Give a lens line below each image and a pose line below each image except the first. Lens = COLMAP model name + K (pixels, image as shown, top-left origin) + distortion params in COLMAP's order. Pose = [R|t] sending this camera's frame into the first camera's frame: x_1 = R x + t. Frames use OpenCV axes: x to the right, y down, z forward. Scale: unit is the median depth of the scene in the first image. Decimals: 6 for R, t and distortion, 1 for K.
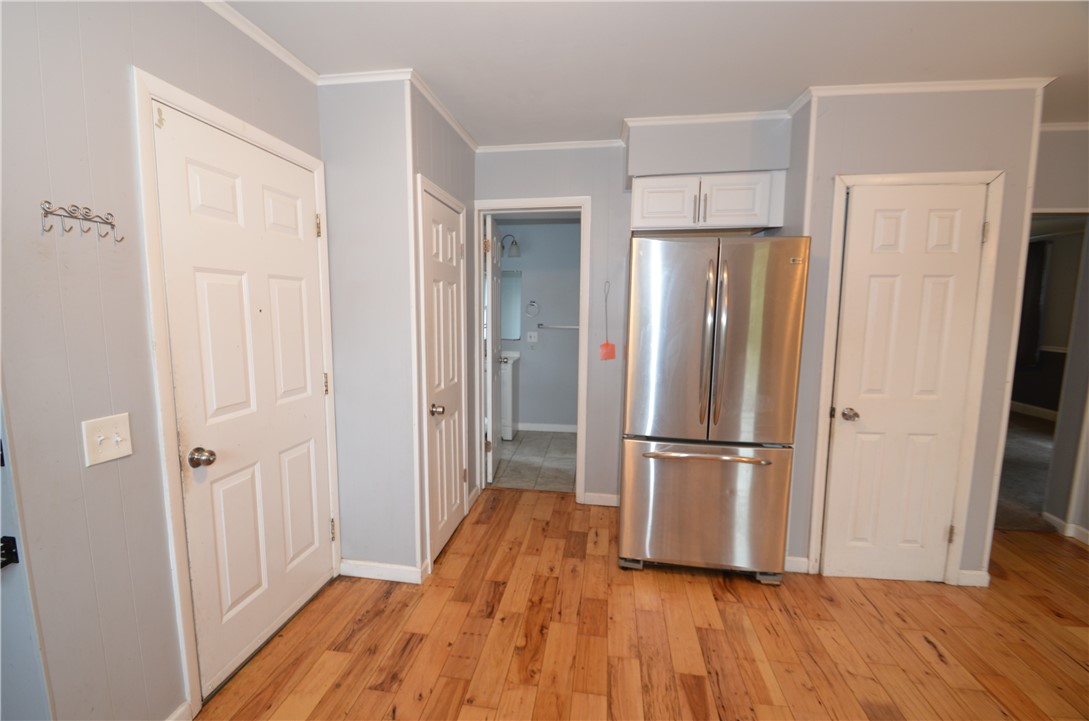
lens RADIAL K [[475.1, 0, 532.7], [0, 475.1, 362.9], [0, 0, 1]] dist [0.010086, -0.015056]
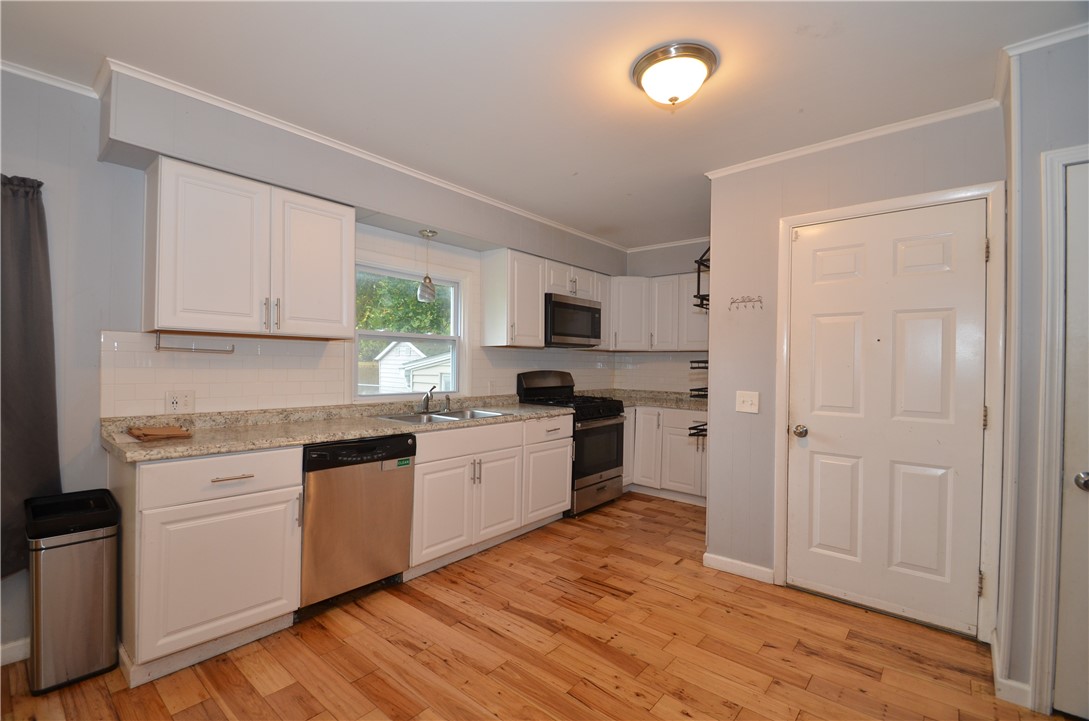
lens RADIAL K [[475.1, 0, 532.7], [0, 475.1, 362.9], [0, 0, 1]] dist [0.010086, -0.015056]
pose [[-0.535428, -0.011491, -0.844503, 0.835531], [-0.111237, 0.992156, 0.057026, -0.016581], [0.837224, 0.124473, -0.532506, 0.770696]]
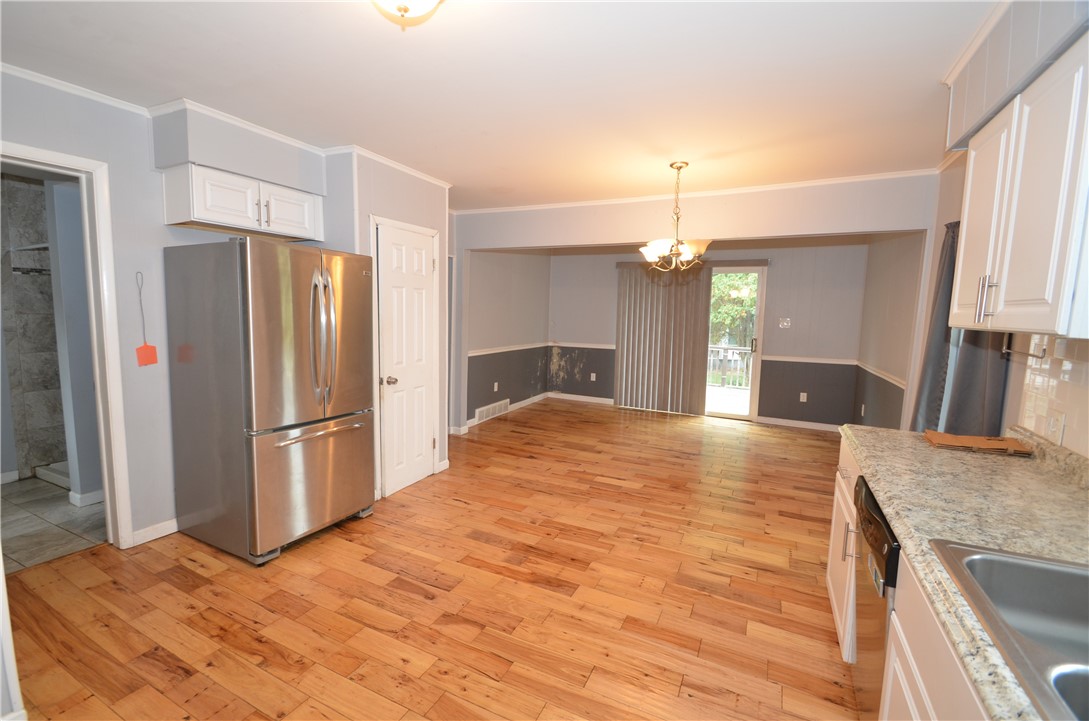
lens RADIAL K [[475.1, 0, 532.7], [0, 475.1, 362.9], [0, 0, 1]] dist [0.010086, -0.015056]
pose [[0.309169, -0.100392, 0.945693, -0.613650], [0.089740, 0.993055, 0.076082, -0.019821], [-0.946764, 0.061344, 0.316031, 0.128229]]
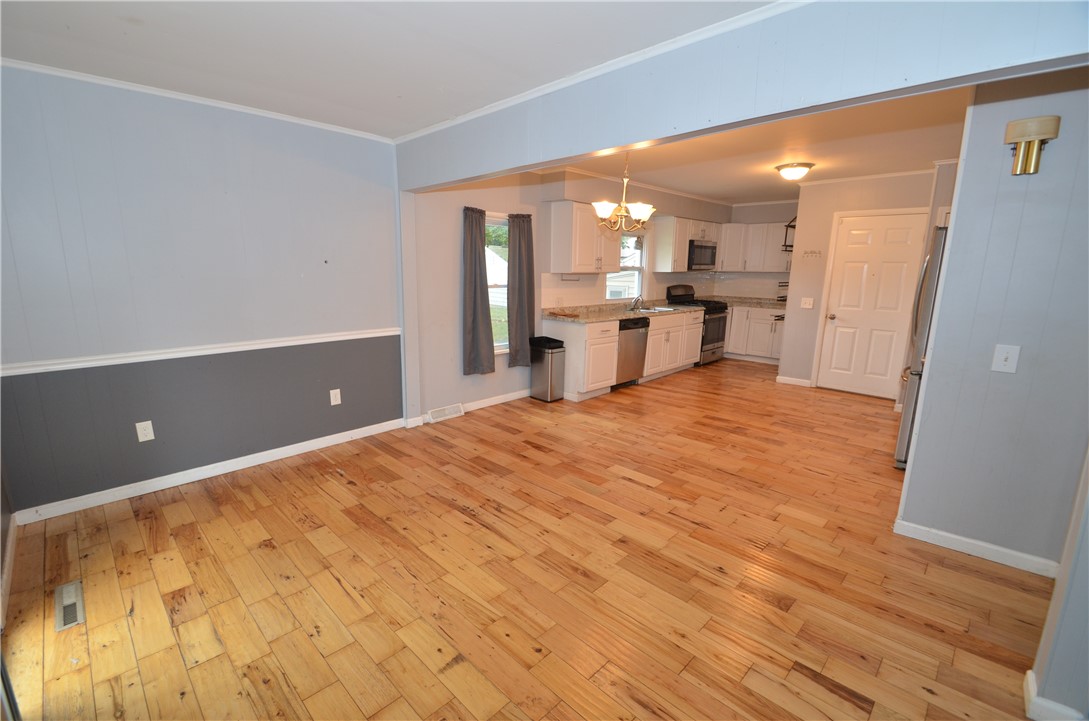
lens RADIAL K [[475.1, 0, 532.7], [0, 475.1, 362.9], [0, 0, 1]] dist [0.010086, -0.015056]
pose [[-0.593415, 0.150025, -0.790791, 2.453278], [-0.105587, 0.959476, 0.261260, -0.113170], [0.797941, 0.238533, -0.553527, 0.907669]]
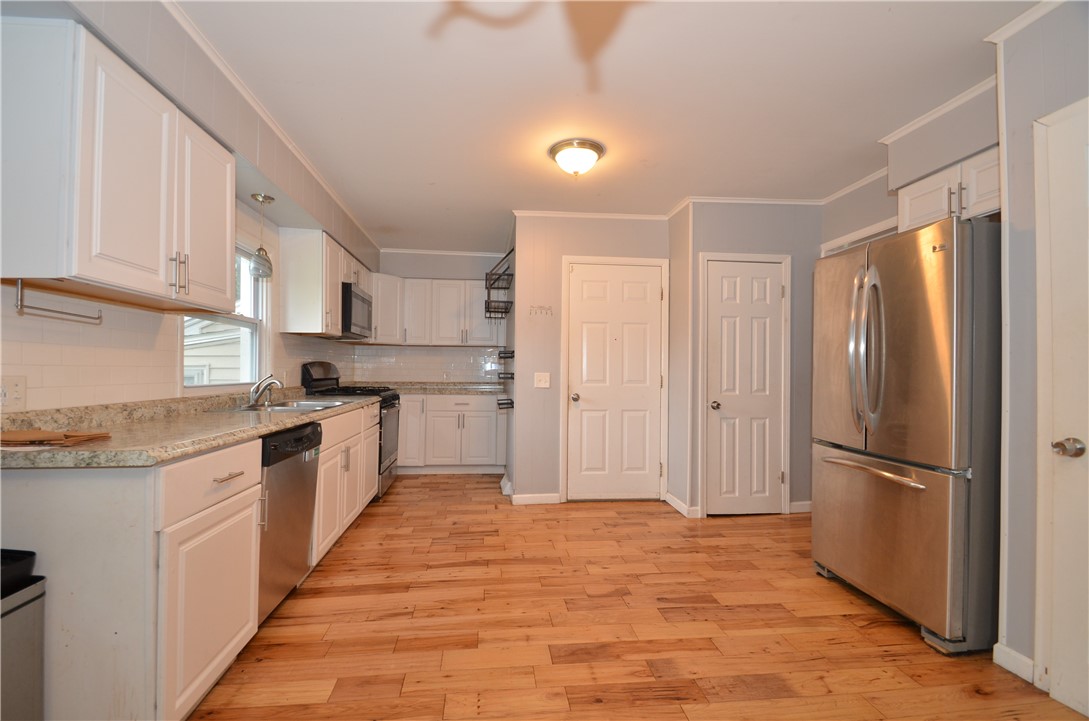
lens RADIAL K [[475.1, 0, 532.7], [0, 475.1, 362.9], [0, 0, 1]] dist [0.010086, -0.015056]
pose [[0.251387, -0.015532, -0.967762, 1.183200], [-0.118062, 0.991913, -0.046588, 0.116623], [0.960659, 0.125968, 0.247520, 0.107292]]
